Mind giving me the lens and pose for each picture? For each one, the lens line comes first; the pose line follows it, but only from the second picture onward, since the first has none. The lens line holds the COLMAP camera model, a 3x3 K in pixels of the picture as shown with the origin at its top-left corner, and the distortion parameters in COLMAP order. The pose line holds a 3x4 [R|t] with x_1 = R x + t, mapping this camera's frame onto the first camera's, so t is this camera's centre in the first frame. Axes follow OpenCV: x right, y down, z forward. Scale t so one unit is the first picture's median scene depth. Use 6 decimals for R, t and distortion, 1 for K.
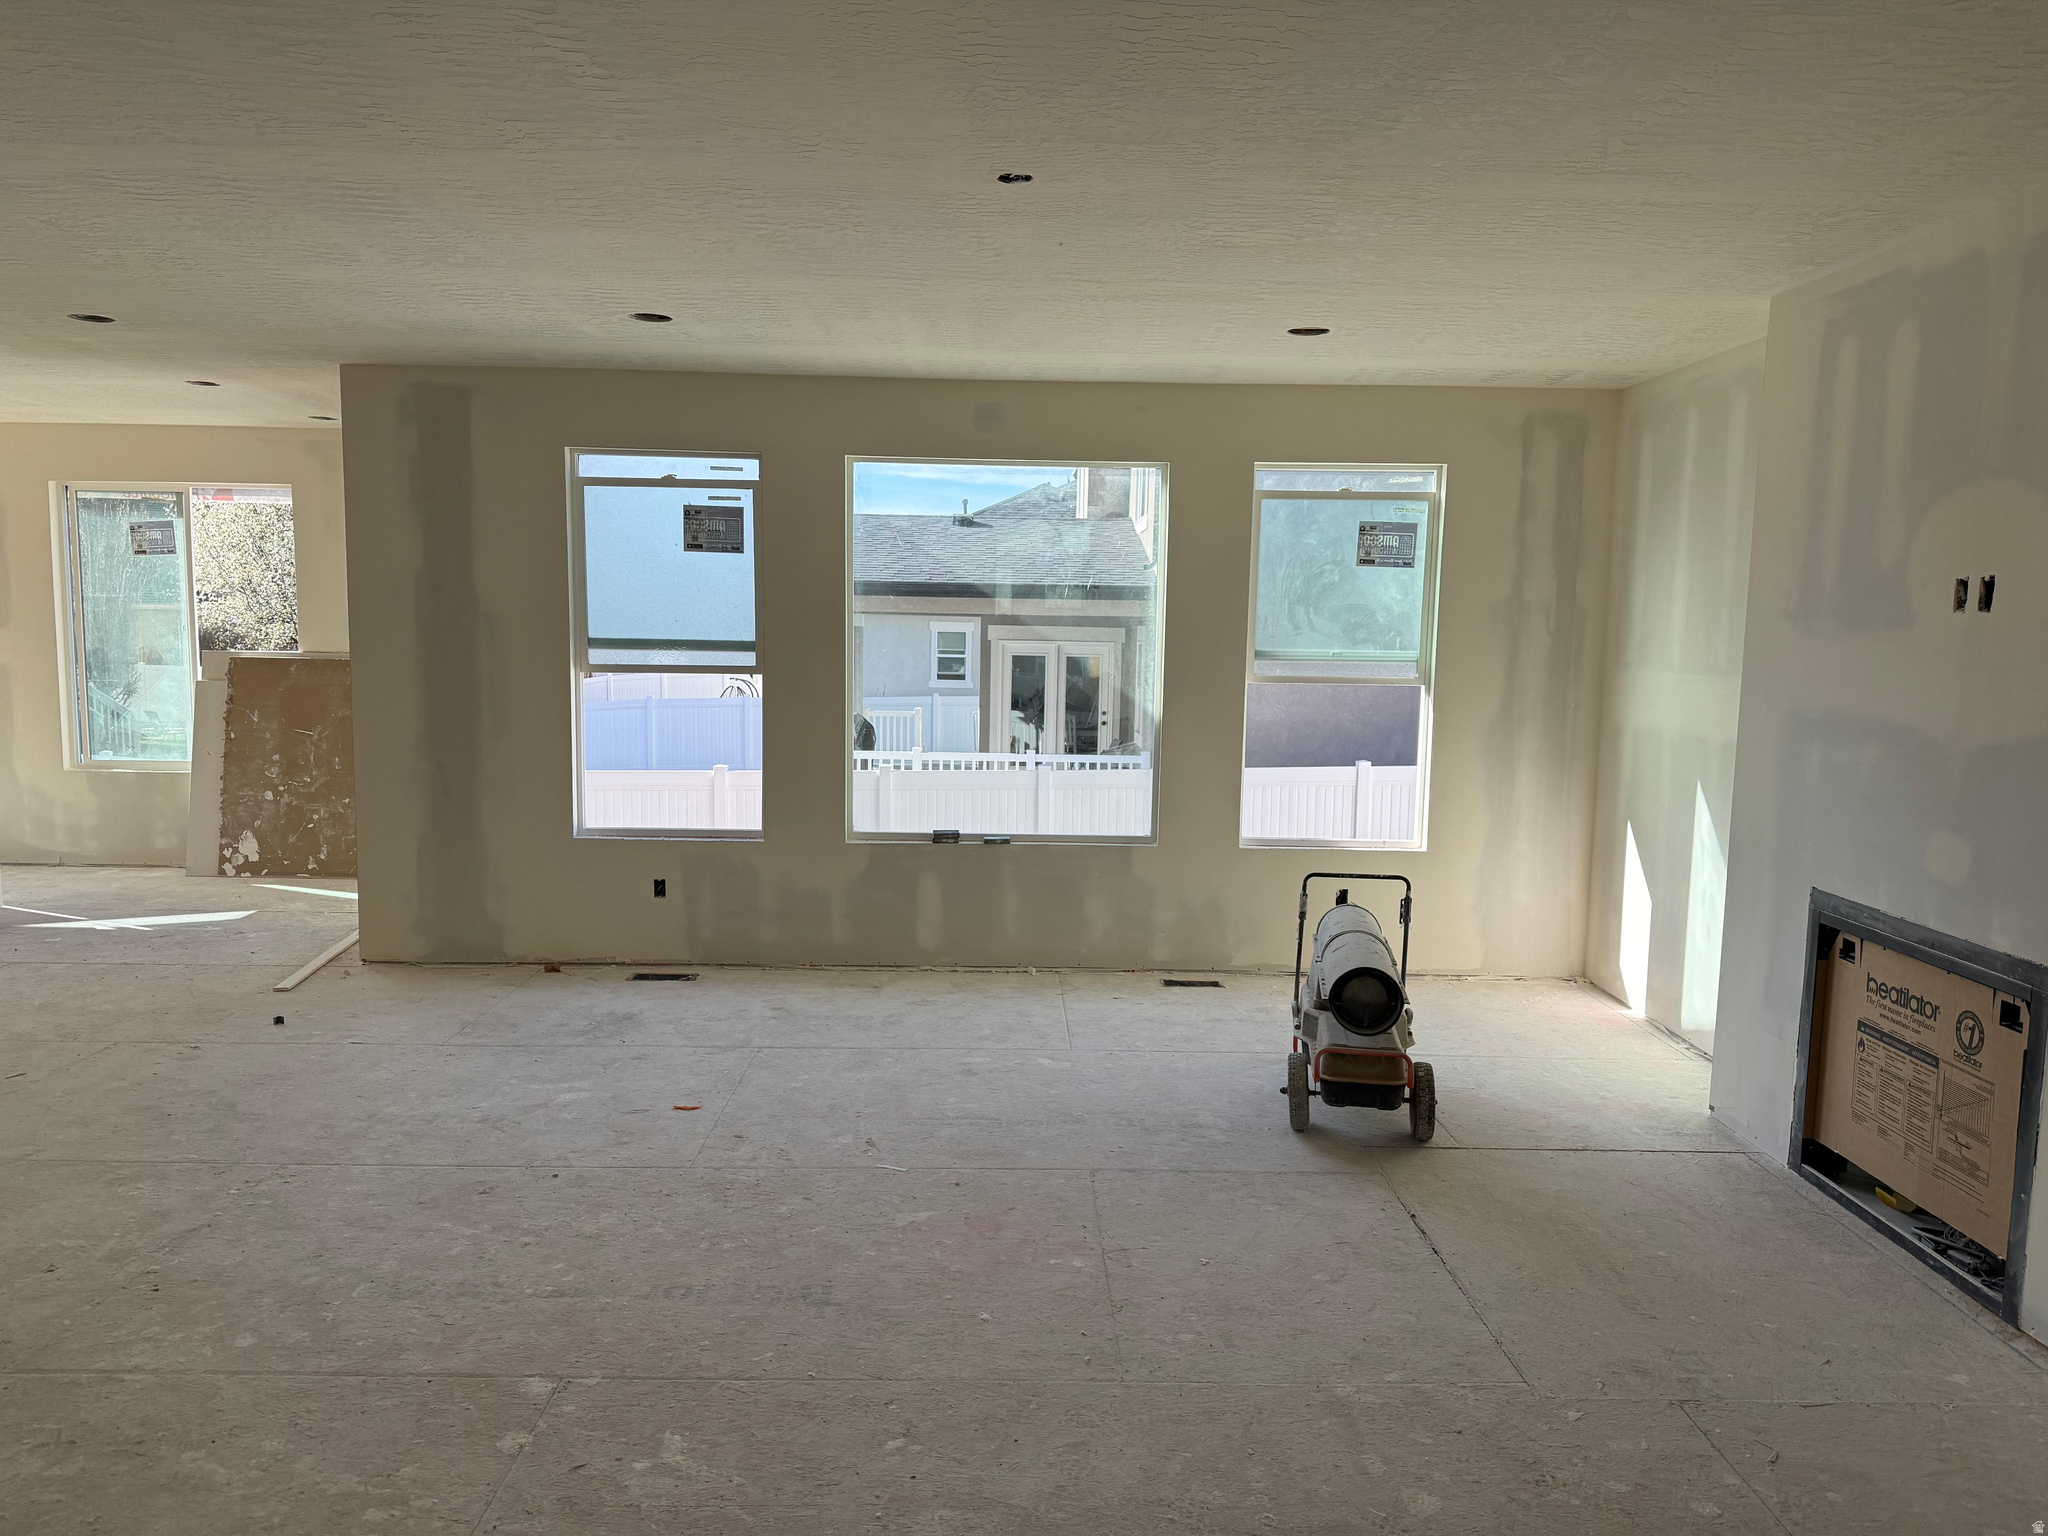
lens RADIAL K [[1433.6, 0, 1024.0], [0, 1433.6, 768.0], [0, 0, 1]] dist [0.064472, -0.042796]
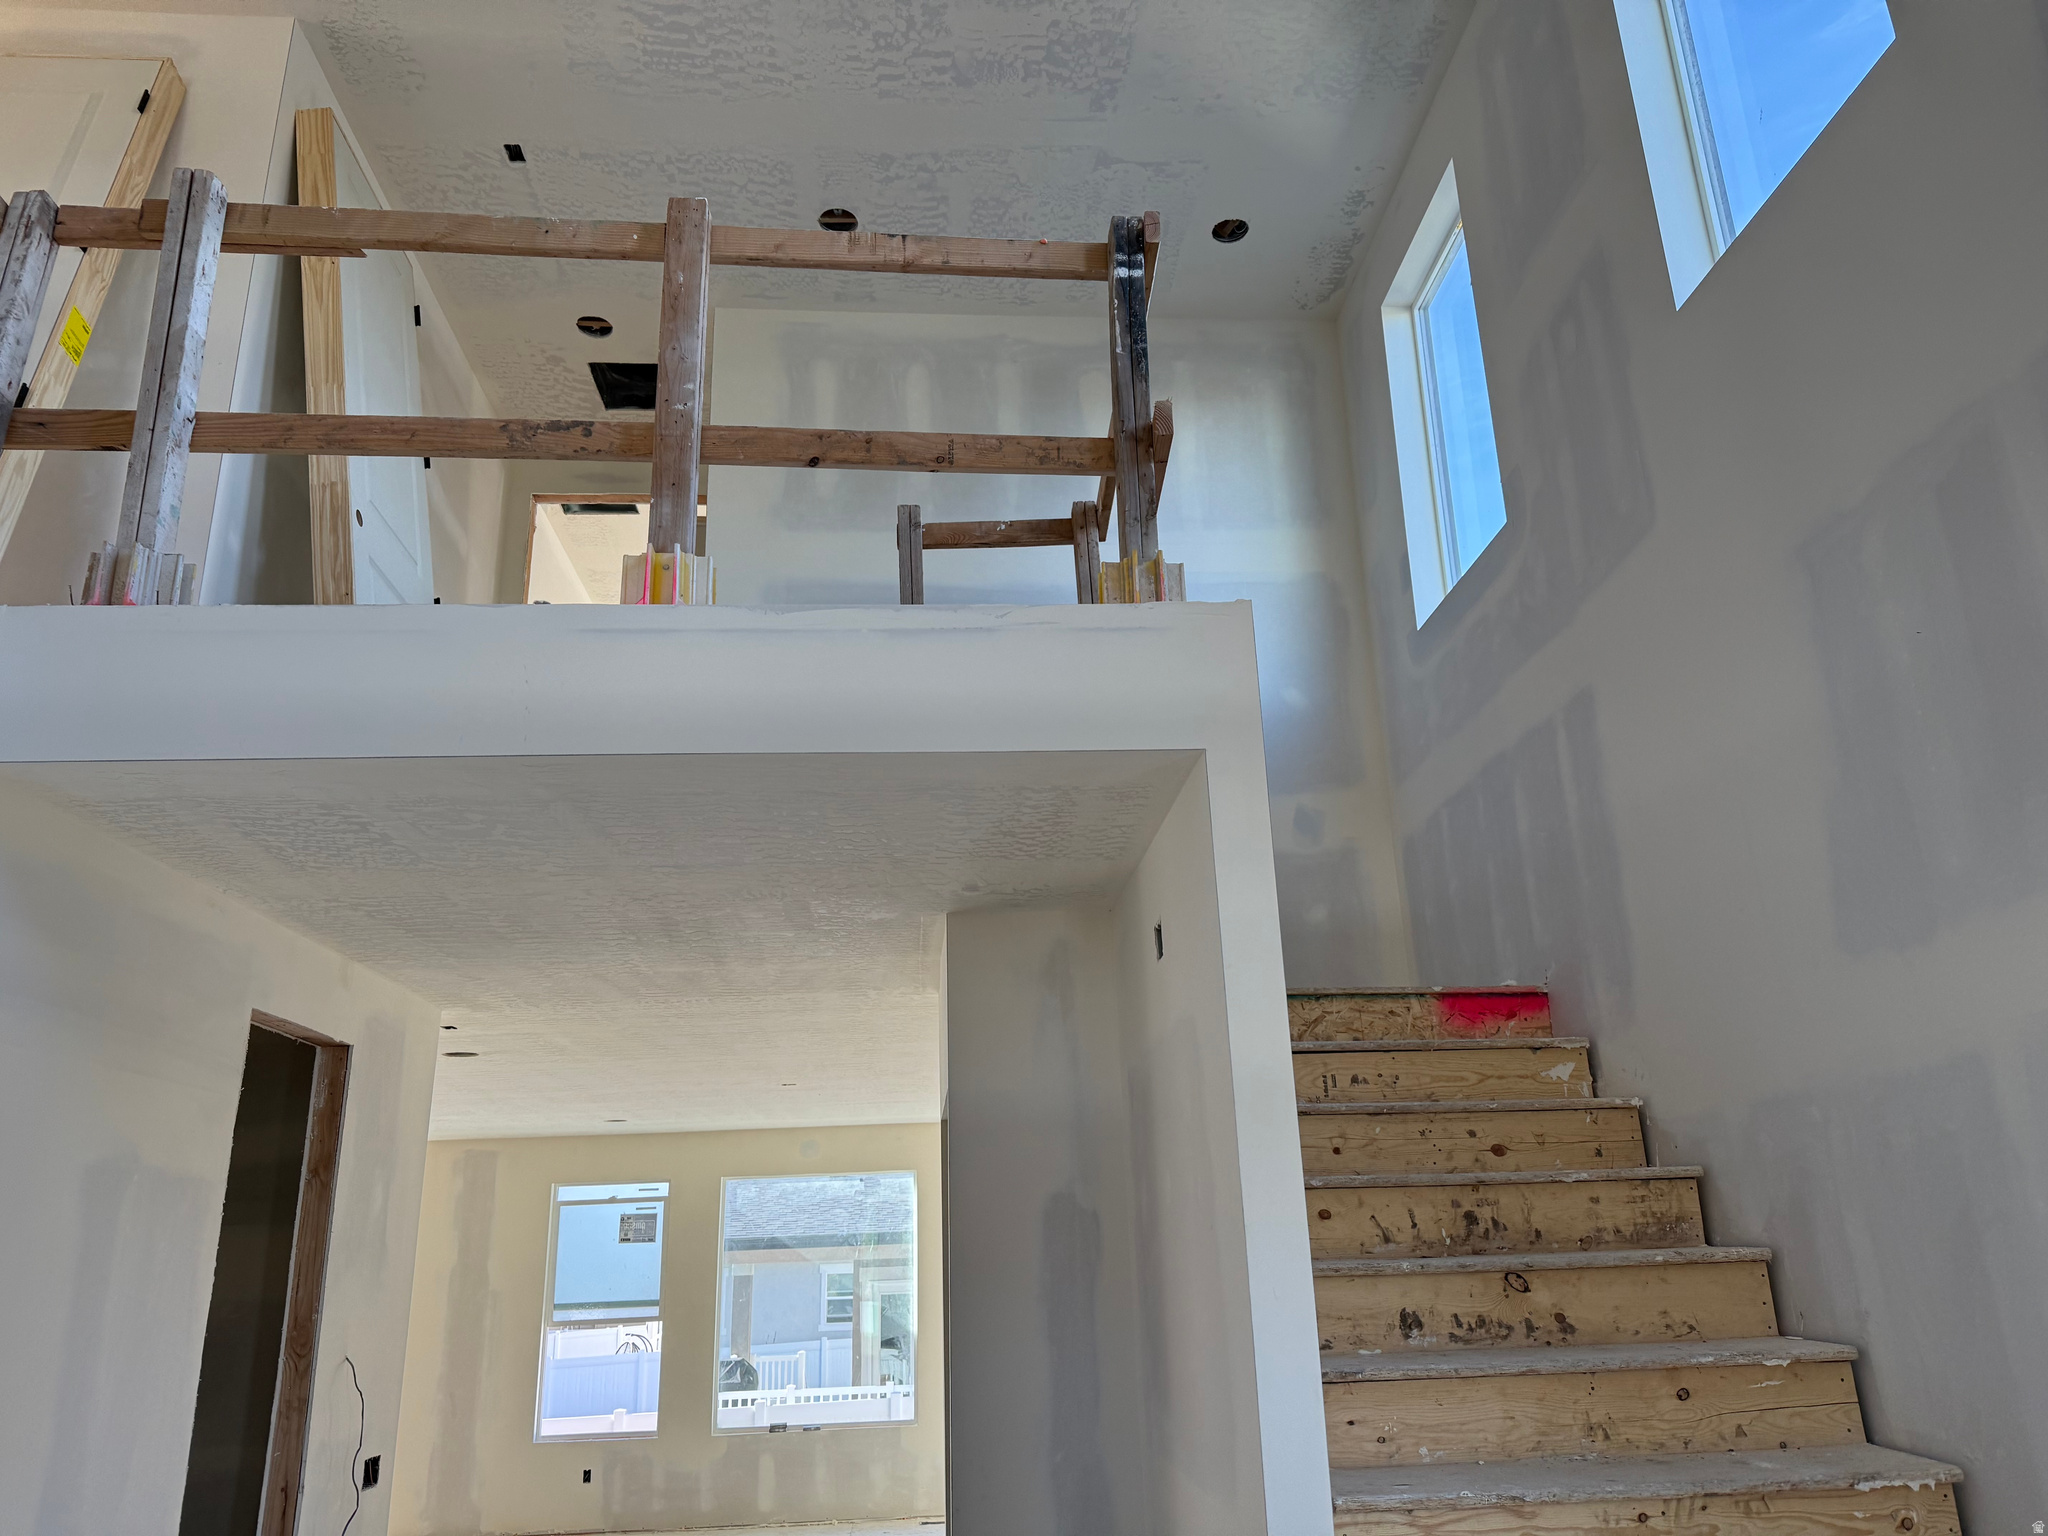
lens RADIAL K [[1432.3, 0, 1024.0], [0, 1432.3, 768.0], [0, 0, 1]] dist [0.032156, -0.034590]
pose [[0.997232, -0.028142, 0.068825, 0.124780], [0.054083, 0.909739, -0.411642, 0.055467], [-0.051028, 0.414225, 0.908743, -0.728012]]
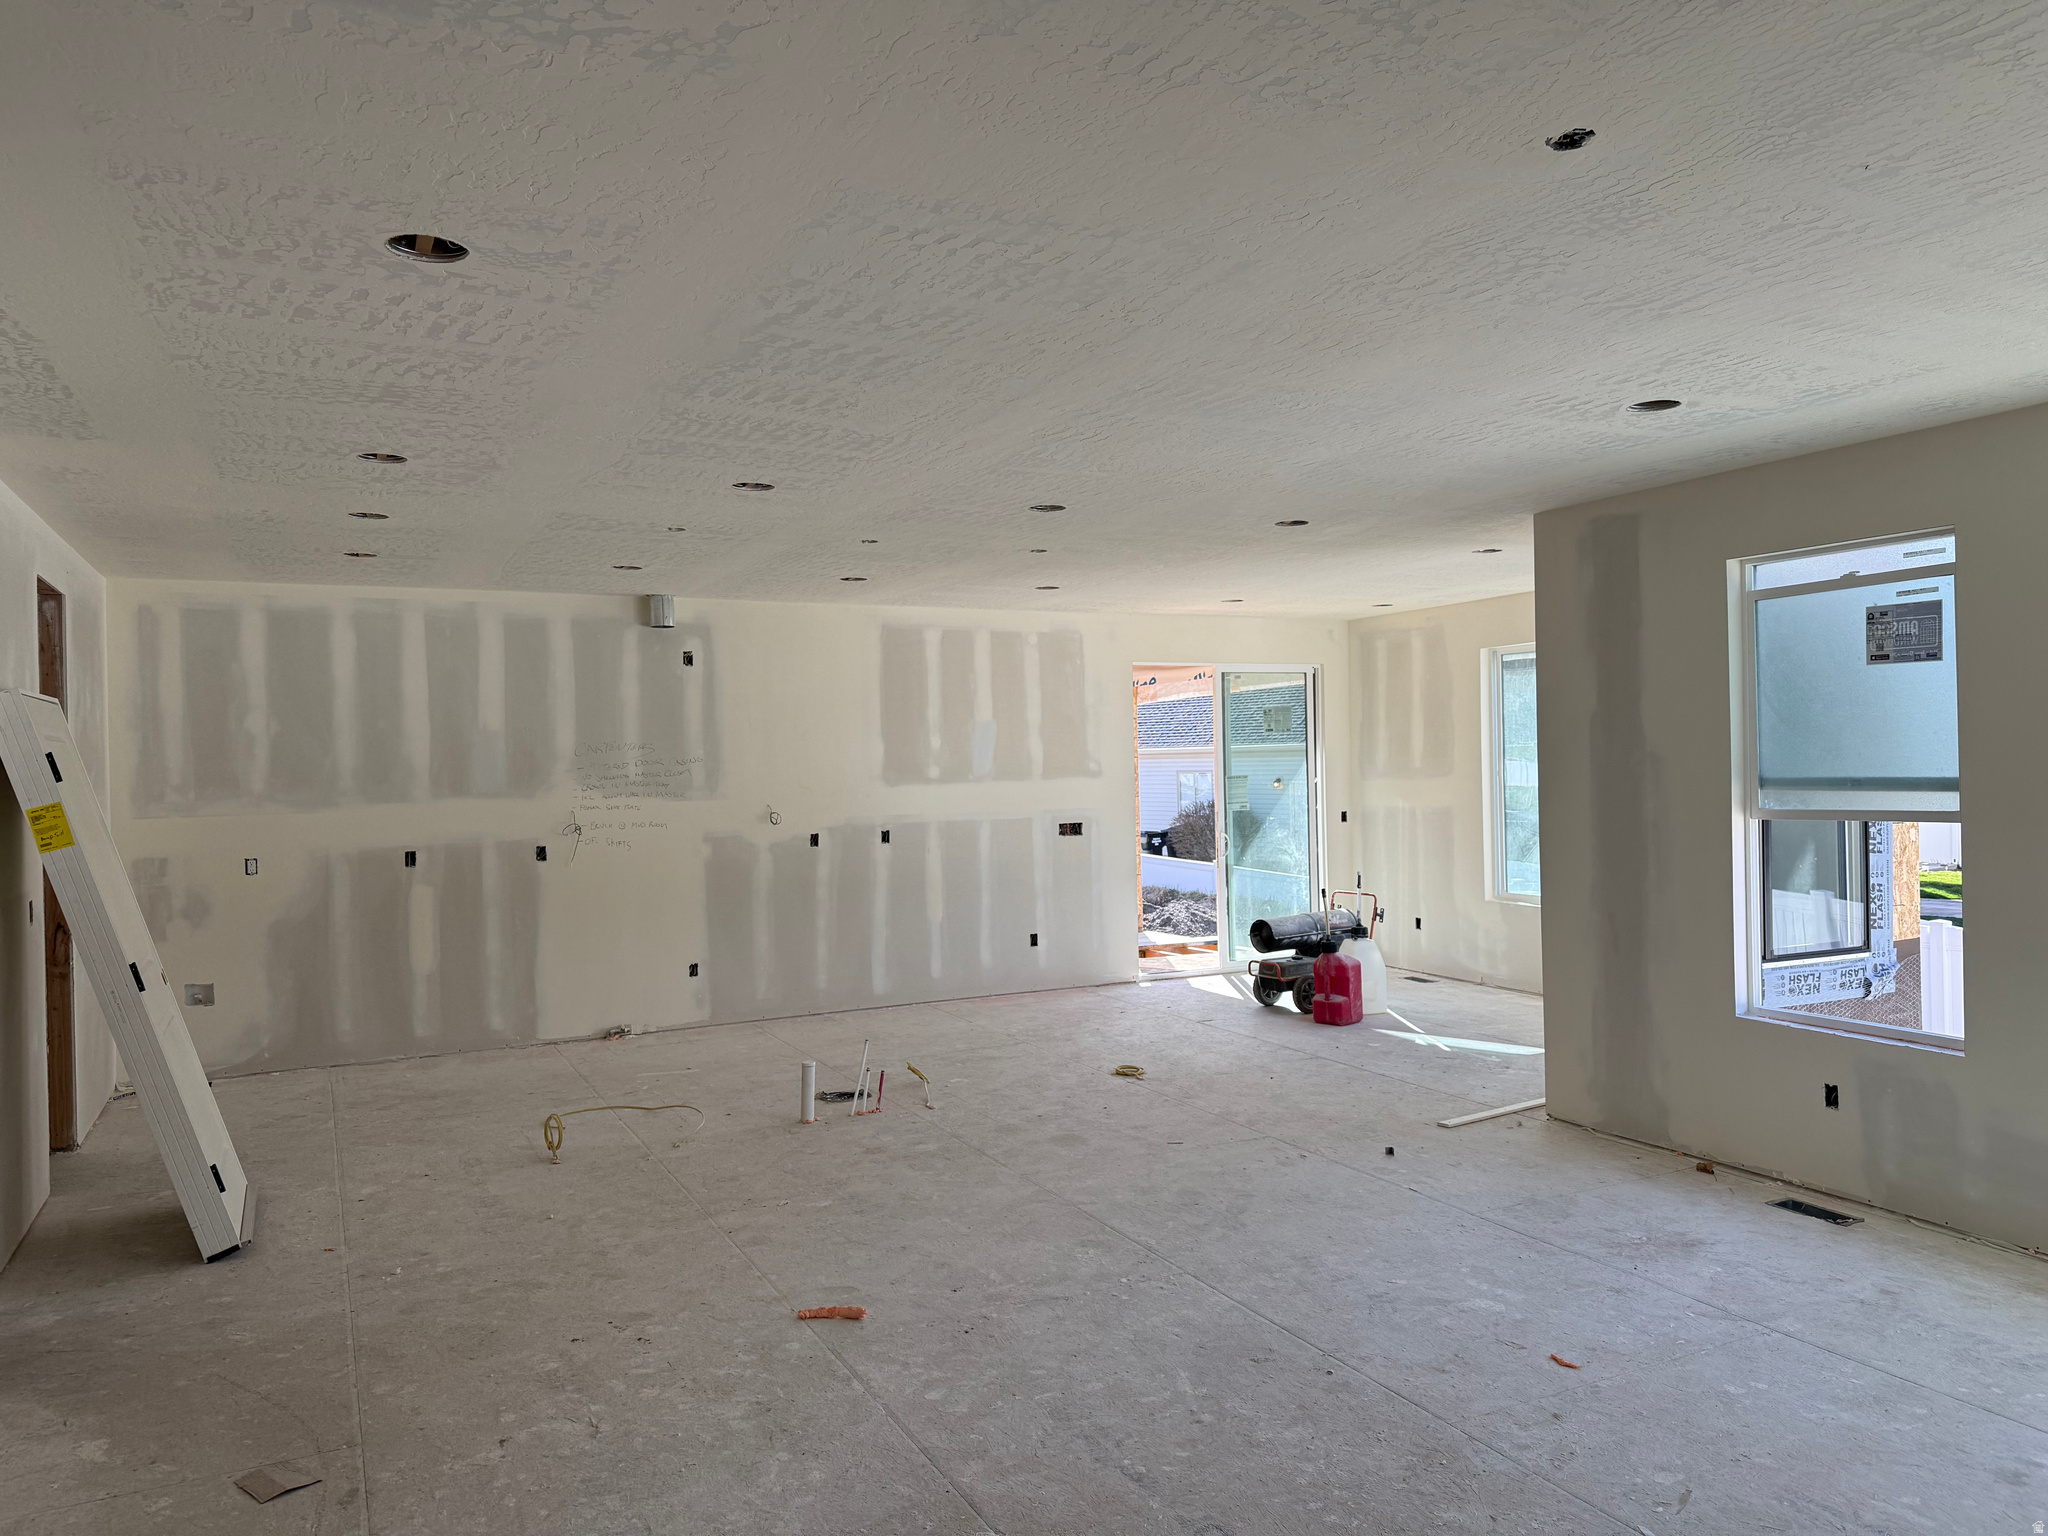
lens RADIAL K [[1433.6, 0, 1024.0], [0, 1433.6, 768.0], [0, 0, 1]] dist [0.064472, -0.042796]
pose [[0.447350, -0.022256, -0.894082, 0.265816], [-0.061797, 0.996532, -0.055726, -0.023054], [0.892222, 0.080180, 0.444423, 0.247556]]
